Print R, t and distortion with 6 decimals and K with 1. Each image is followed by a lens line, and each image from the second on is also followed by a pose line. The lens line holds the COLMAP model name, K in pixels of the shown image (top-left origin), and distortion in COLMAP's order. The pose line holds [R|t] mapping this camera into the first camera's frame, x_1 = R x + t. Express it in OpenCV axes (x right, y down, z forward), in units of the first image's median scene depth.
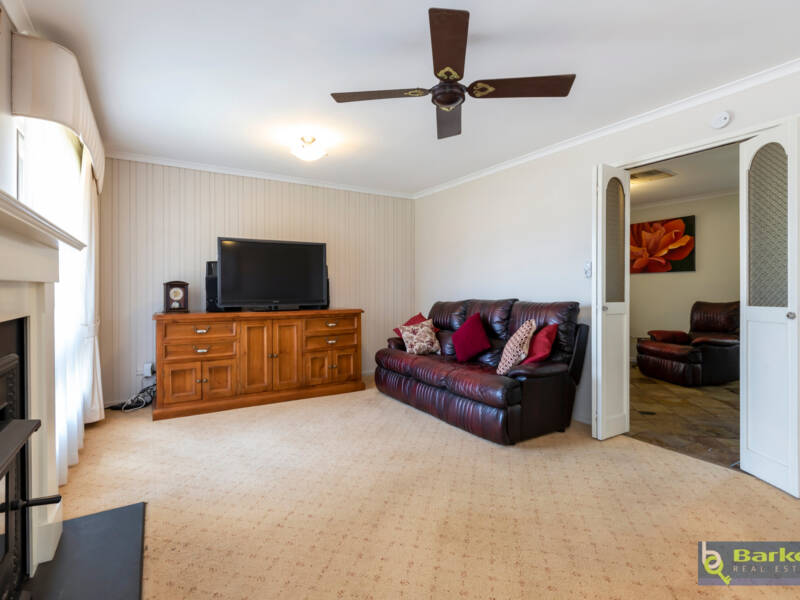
lens RADIAL K [[384.3, 0, 405.2], [0, 384.3, 293.1], [0, 0, 1]] dist [0.001026, -0.001247]
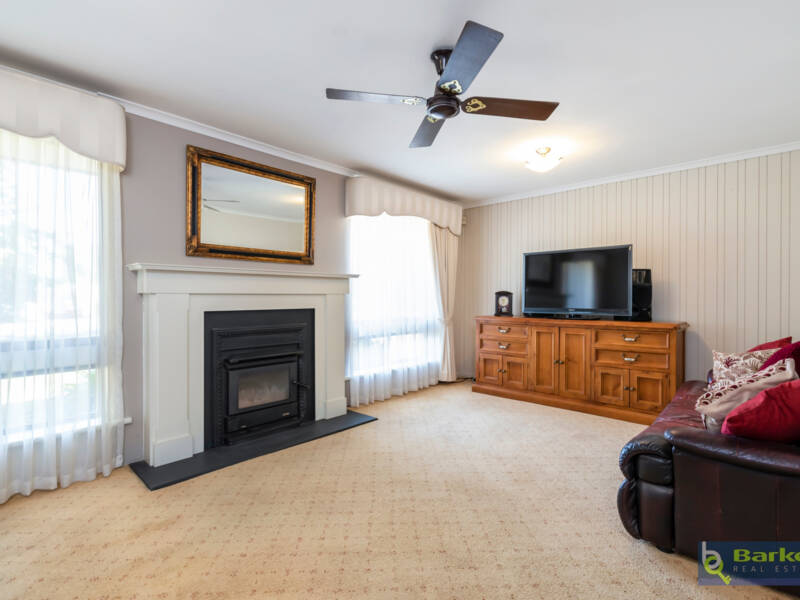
lens RADIAL K [[384.3, 0, 406.5], [0, 384.3, 301.1], [0, 0, 1]] dist [0.001026, -0.001247]
pose [[0.307722, 0.010738, -0.951416, 0.522024], [-0.010433, 0.999914, 0.007911, -0.004929], [0.951419, 0.007492, 0.307808, 0.294207]]
